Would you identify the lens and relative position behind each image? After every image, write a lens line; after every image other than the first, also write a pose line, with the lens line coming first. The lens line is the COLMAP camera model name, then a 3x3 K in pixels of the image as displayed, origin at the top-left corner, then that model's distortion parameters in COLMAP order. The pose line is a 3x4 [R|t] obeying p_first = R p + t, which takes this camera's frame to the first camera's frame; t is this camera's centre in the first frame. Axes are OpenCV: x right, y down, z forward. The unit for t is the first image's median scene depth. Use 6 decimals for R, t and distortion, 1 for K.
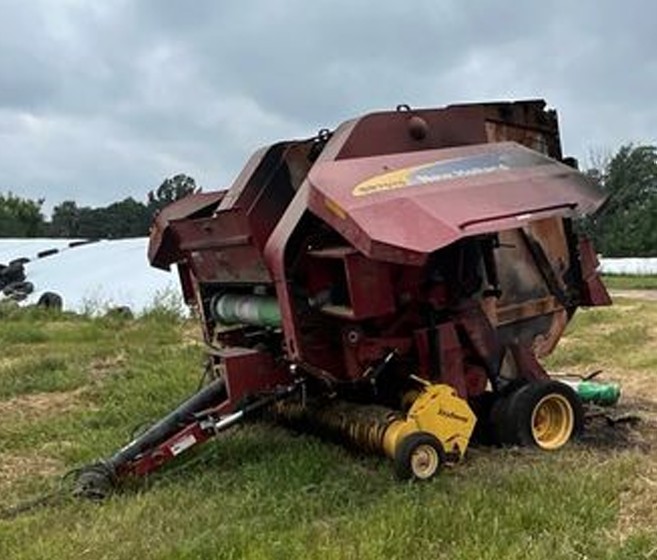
lens RADIAL K [[809.9, 0, 432.1], [0, 809.9, 319.5], [0, 0, 1]] dist [0.005478, -0.002135]
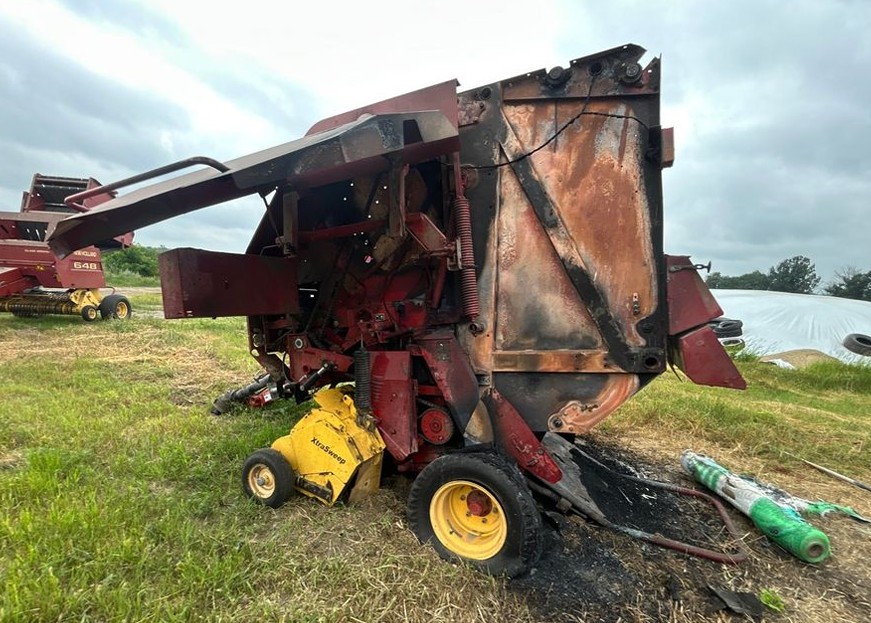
lens RADIAL K [[401.8, 0, 434.3], [0, 401.8, 342.1], [0, 0, 1]] dist [-0.001761, -0.000056]
pose [[0.500633, 0.165406, -0.849710, 0.390501], [-0.142943, 0.983896, 0.107308, -0.055481], [0.853776, 0.067739, 0.516215, 0.764049]]
